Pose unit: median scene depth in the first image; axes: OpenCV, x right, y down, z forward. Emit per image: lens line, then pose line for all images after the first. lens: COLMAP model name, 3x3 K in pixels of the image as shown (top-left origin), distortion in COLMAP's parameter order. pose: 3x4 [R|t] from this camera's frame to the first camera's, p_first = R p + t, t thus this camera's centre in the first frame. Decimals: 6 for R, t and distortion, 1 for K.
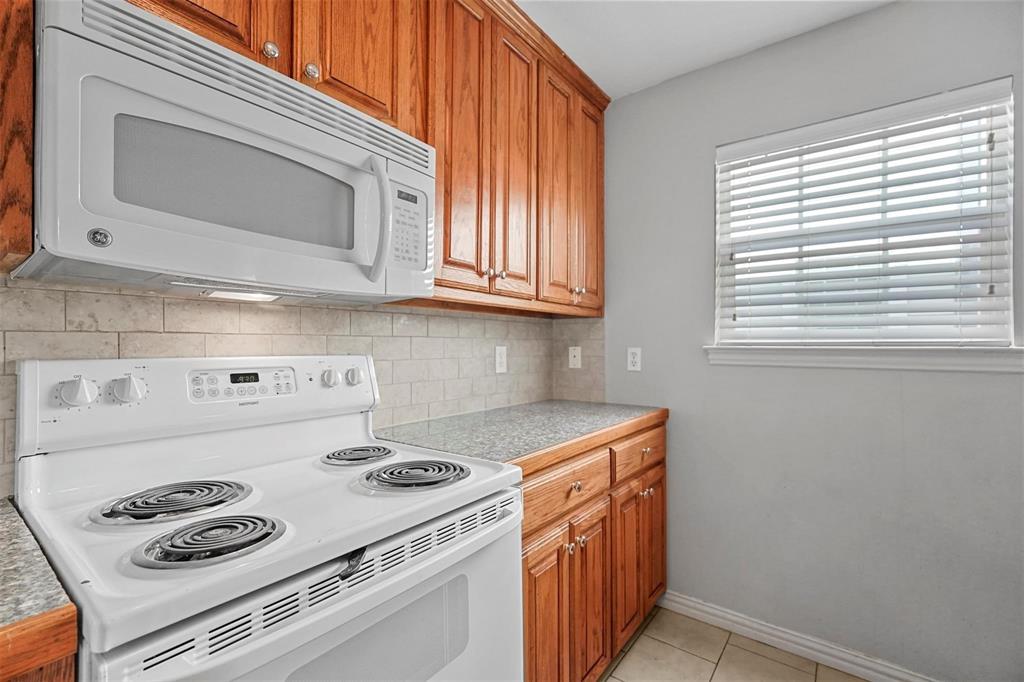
lens RADIAL K [[450.2, 0, 510.2], [0, 450.2, 343.0], [0, 0, 1]] dist [-0.020679, 0.009431]
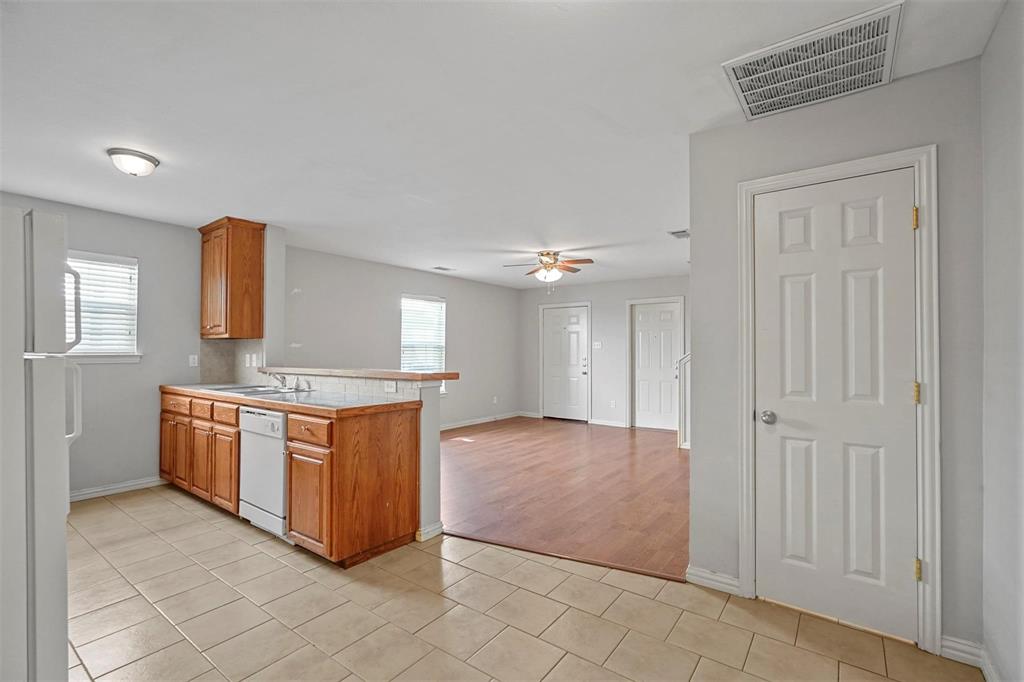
lens RADIAL K [[459.3, 0, 512.0], [0, 459.3, 341.0], [0, 0, 1]] dist [-0.004292, 0.000224]
pose [[-0.010941, 0.018650, 0.999766, -1.550112], [-0.006536, 0.999803, -0.018722, -0.029801], [-0.999919, -0.006739, -0.010817, -1.163031]]
